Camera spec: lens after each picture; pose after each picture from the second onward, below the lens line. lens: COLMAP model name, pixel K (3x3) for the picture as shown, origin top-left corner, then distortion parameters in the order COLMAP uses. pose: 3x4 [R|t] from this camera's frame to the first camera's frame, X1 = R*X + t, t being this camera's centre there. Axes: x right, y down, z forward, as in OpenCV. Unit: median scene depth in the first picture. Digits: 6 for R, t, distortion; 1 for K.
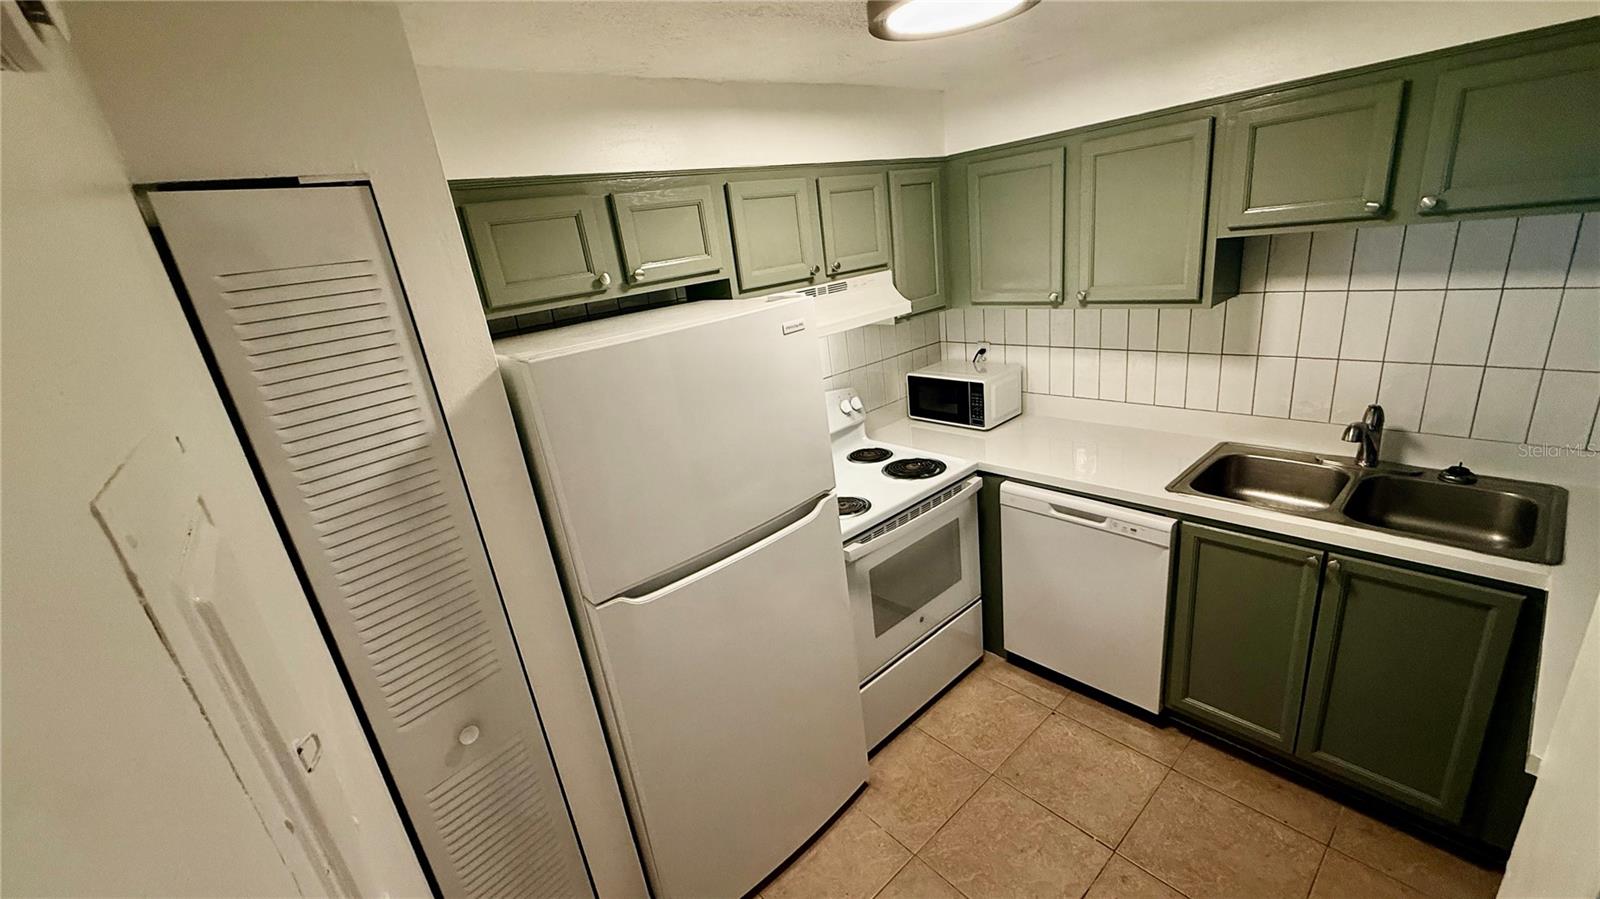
lens RADIAL K [[640.2, 0, 797.5], [0, 640.2, 449.1], [0, 0, 1]] dist [-0.001523, -0.000192]
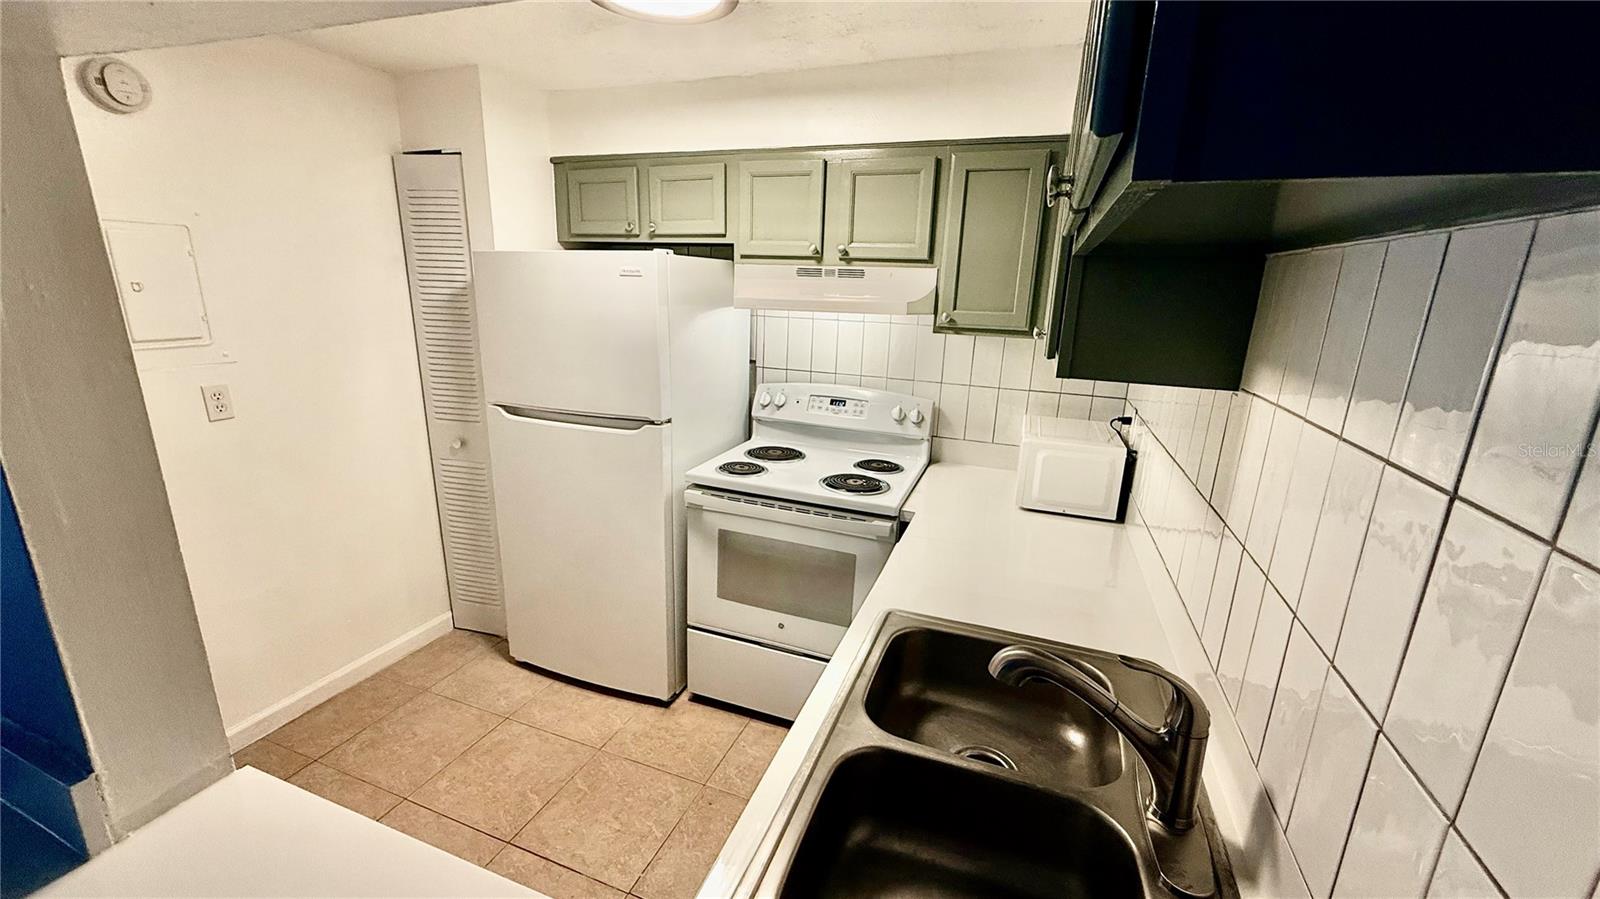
lens RADIAL K [[640.2, 0, 797.5], [0, 640.2, 449.1], [0, 0, 1]] dist [-0.001523, -0.000192]
pose [[0.465045, 0.356670, -0.810259, 1.032513], [-0.367746, 0.910377, 0.189675, -0.187396], [0.805293, 0.209762, 0.554530, 0.517201]]
